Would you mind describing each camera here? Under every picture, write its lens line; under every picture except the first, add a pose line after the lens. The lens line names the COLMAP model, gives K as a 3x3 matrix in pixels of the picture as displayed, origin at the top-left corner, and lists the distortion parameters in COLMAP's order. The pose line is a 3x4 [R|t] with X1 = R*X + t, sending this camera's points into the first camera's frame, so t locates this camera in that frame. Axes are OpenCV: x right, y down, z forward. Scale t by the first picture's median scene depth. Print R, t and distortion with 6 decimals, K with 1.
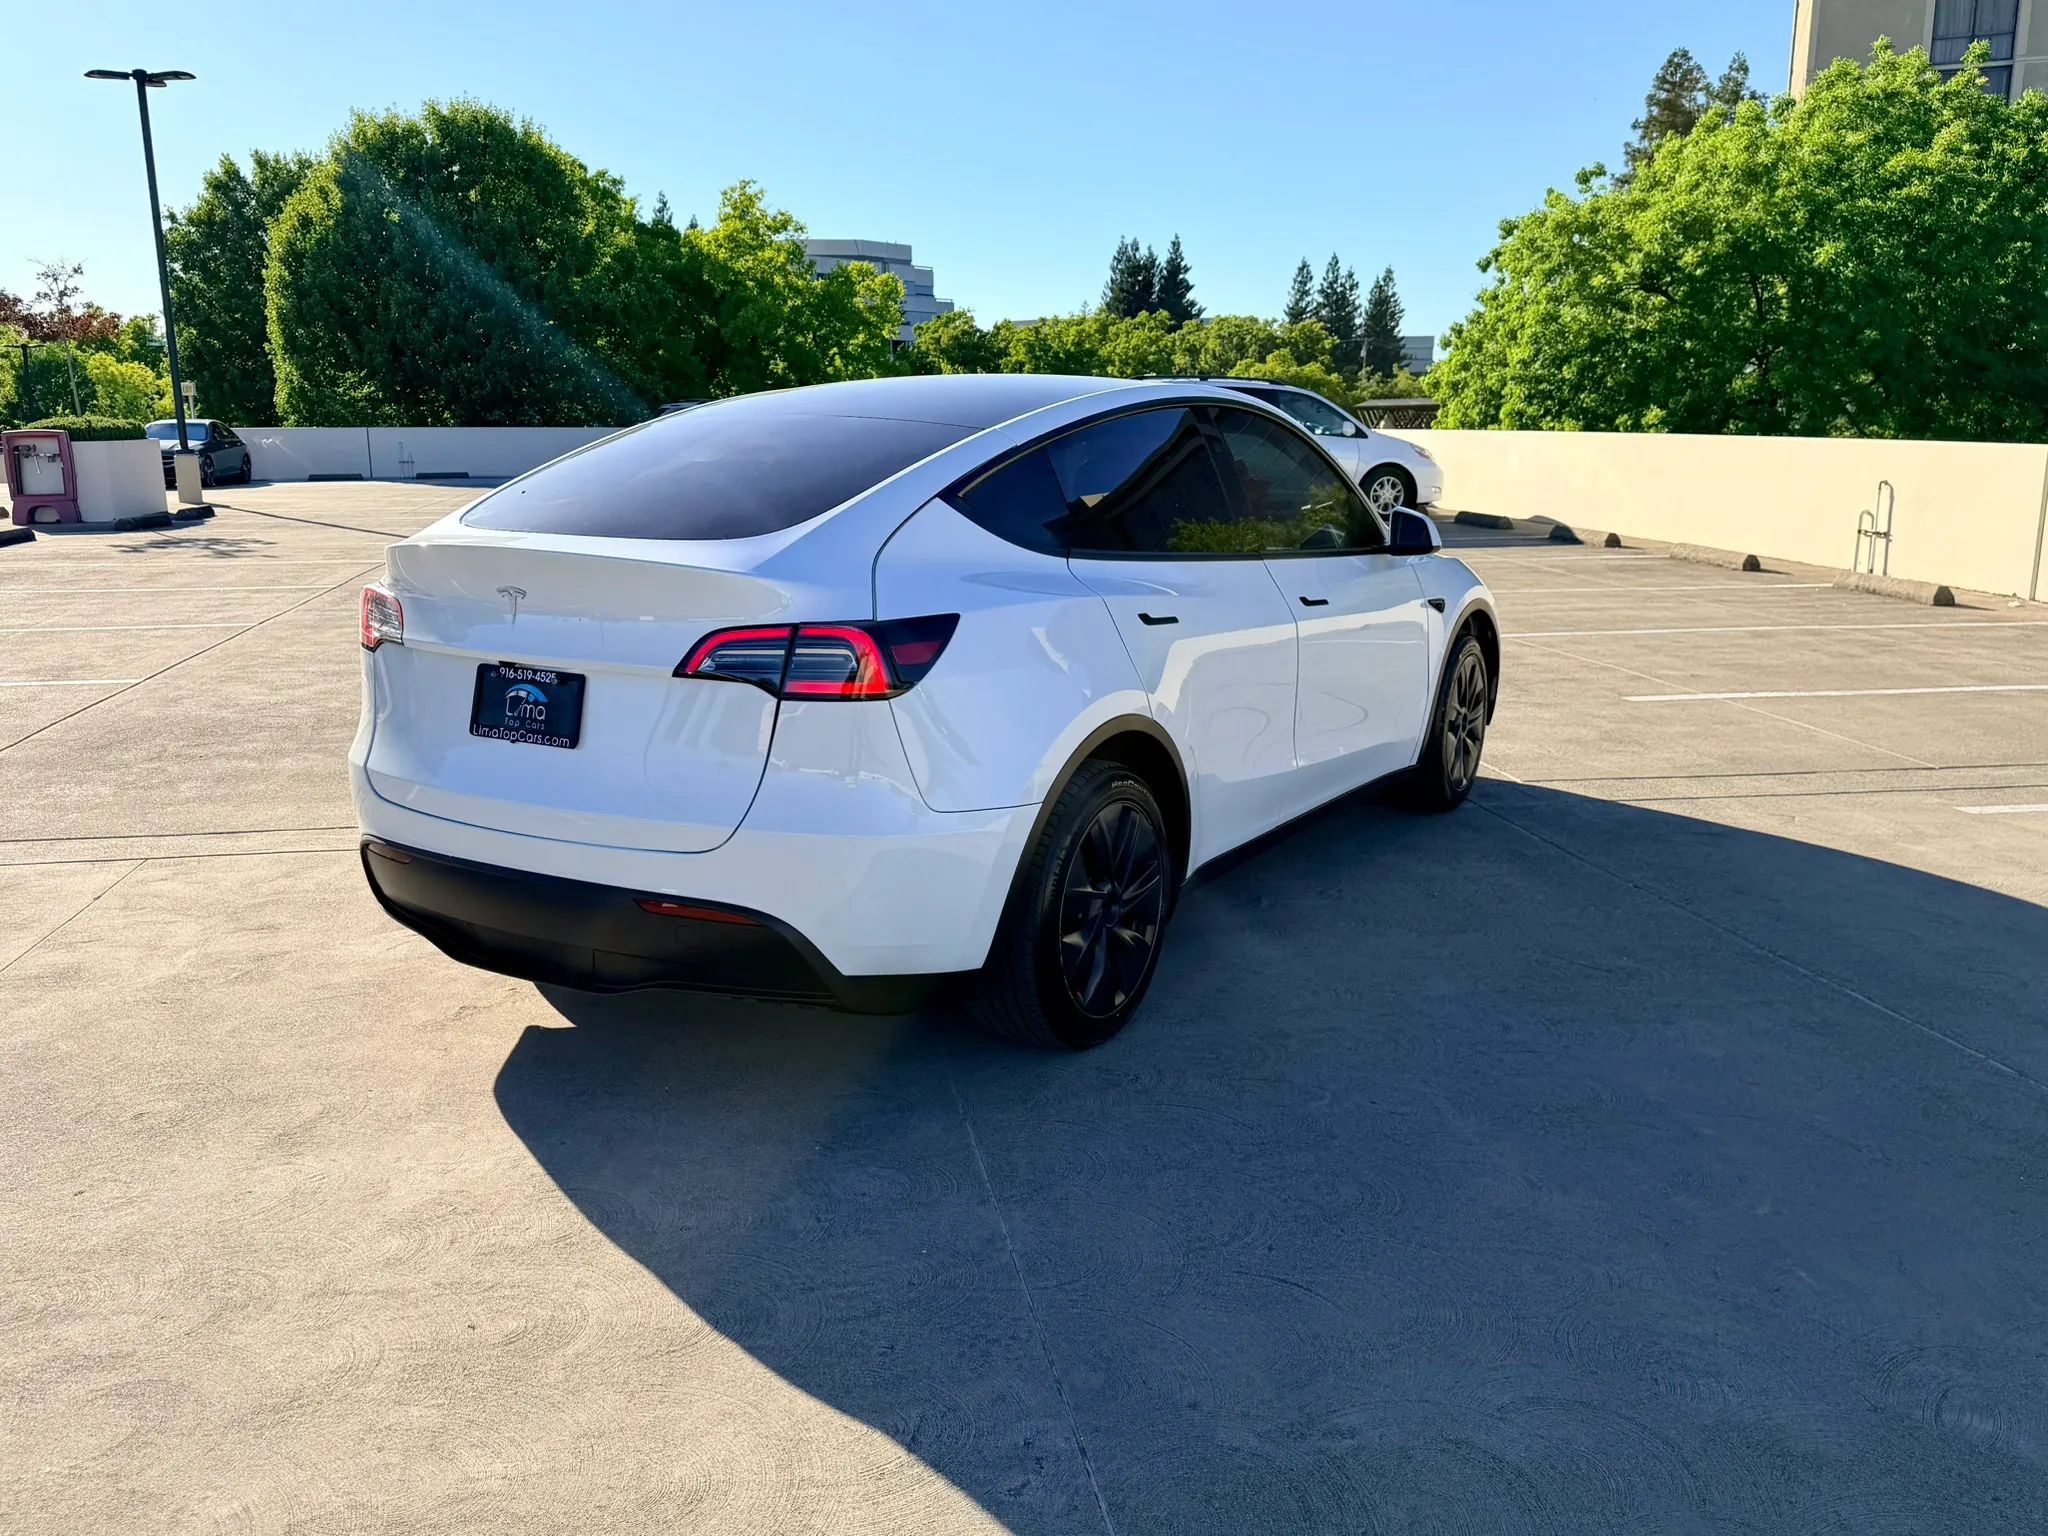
lens RADIAL K [[1613.5, 0, 1016.8], [0, 1613.5, 762.1], [0, 0, 1]] dist [0.123898, -0.208408]
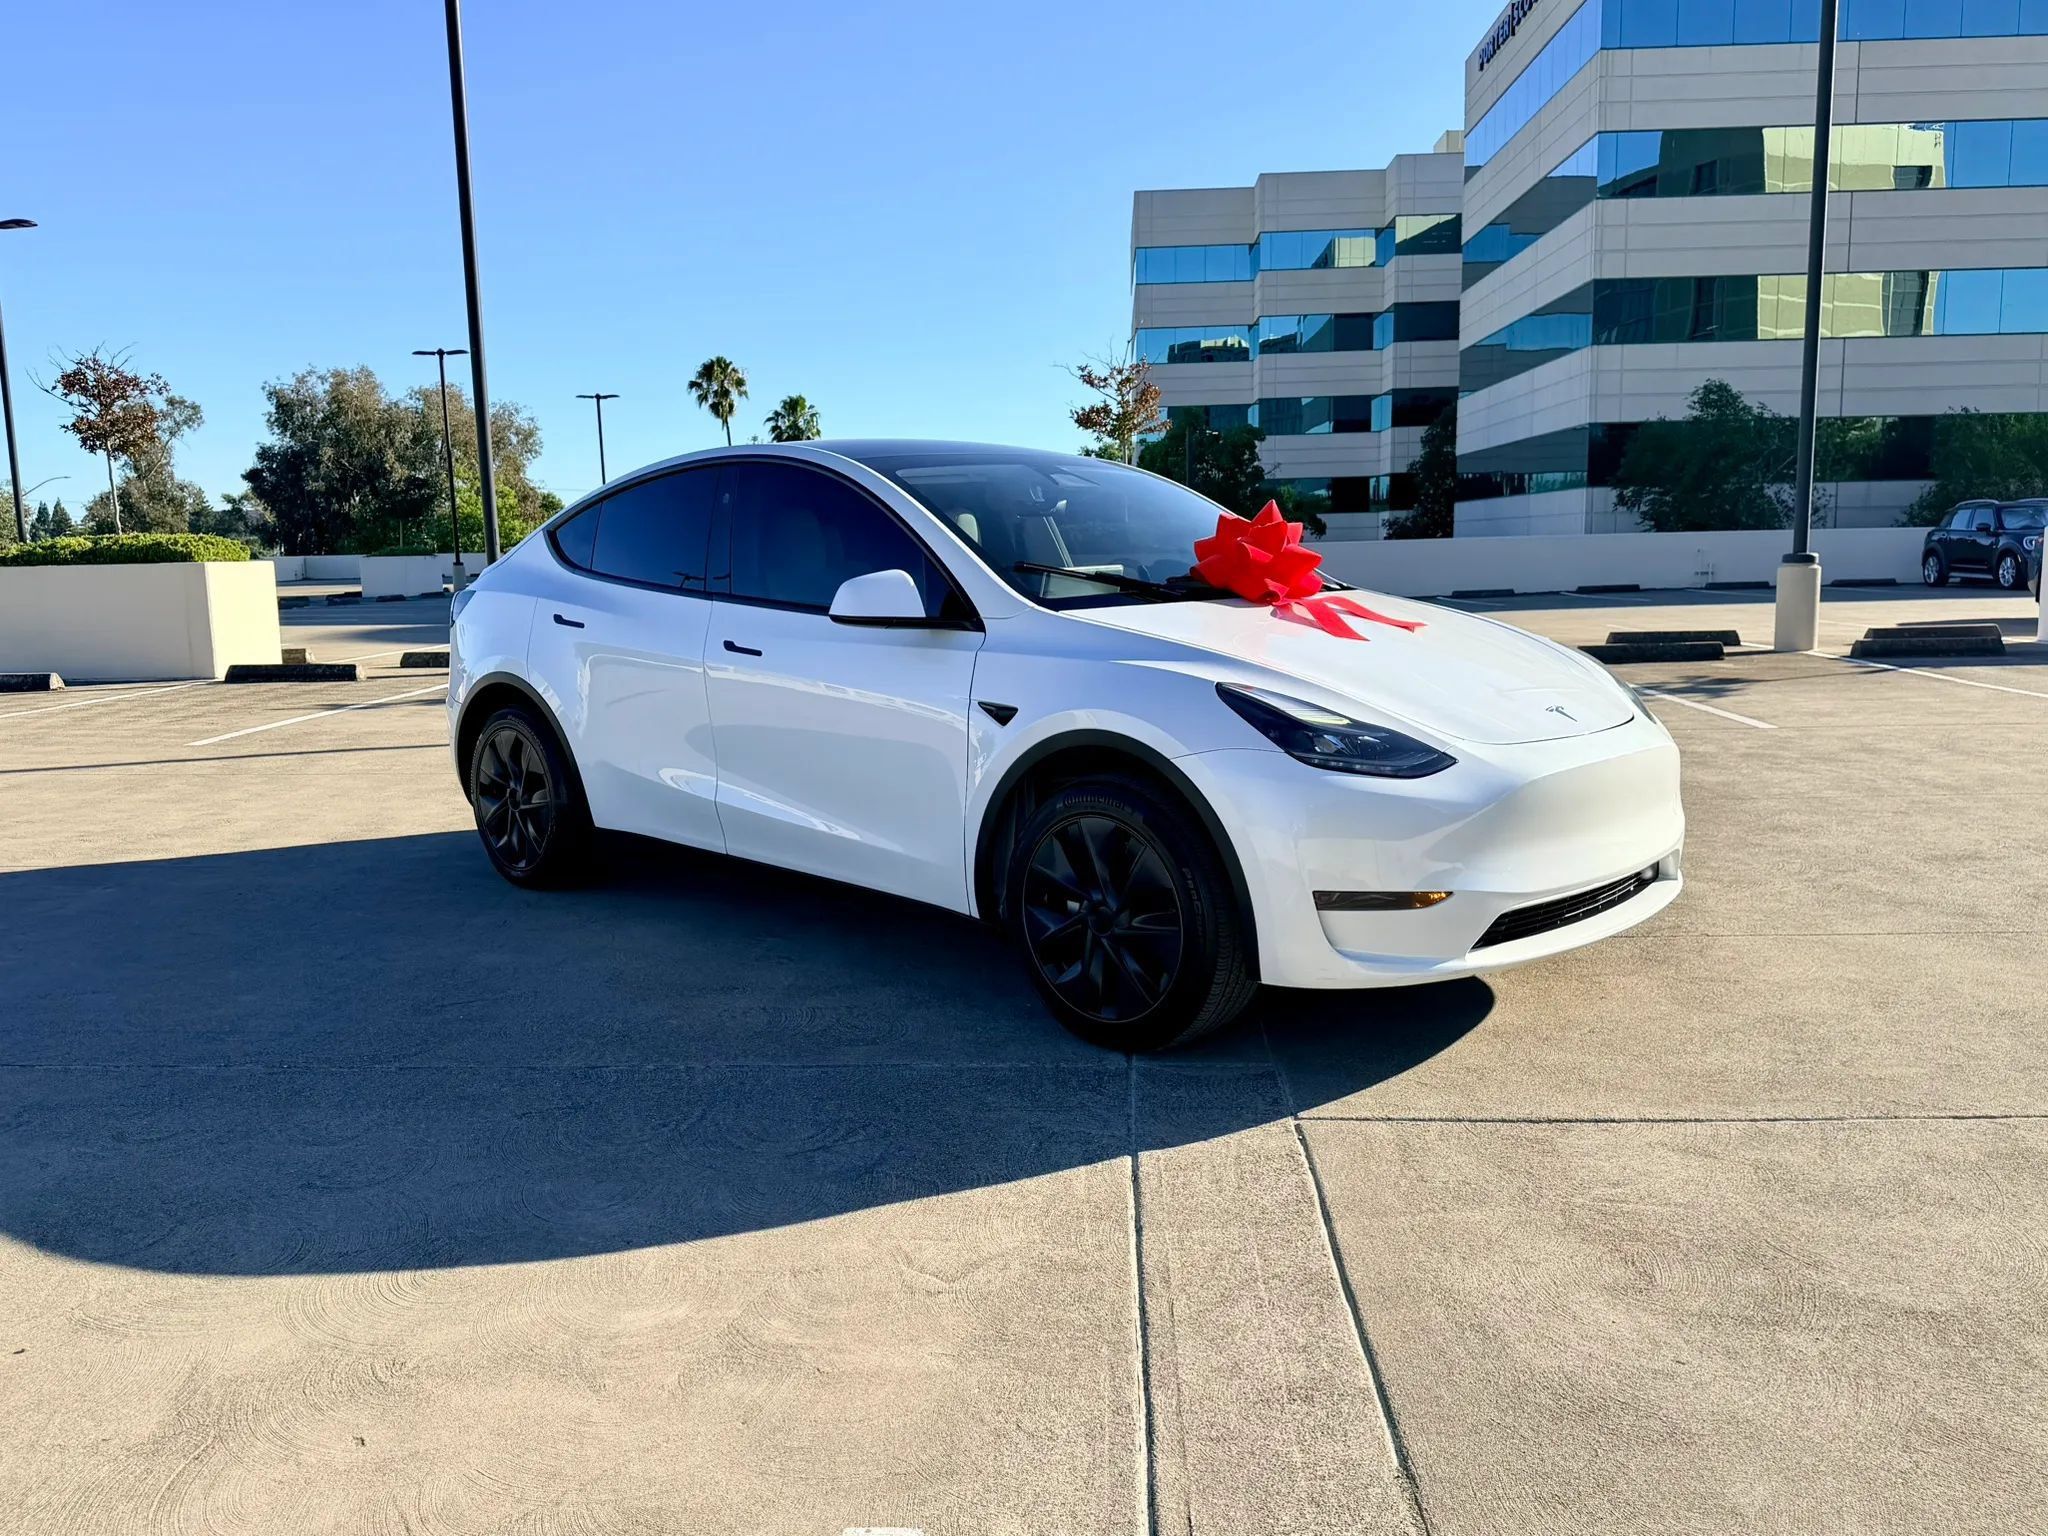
lens RADIAL K [[1615.0, 0, 1037.1], [0, 1615.0, 775.5], [0, 0, 1]] dist [0.120498, -0.199612]
pose [[-0.212494, 0.149576, -0.965647, 0.373967], [-0.185146, 0.964151, 0.190086, -0.082053], [0.959462, 0.219178, -0.177183, 0.451158]]
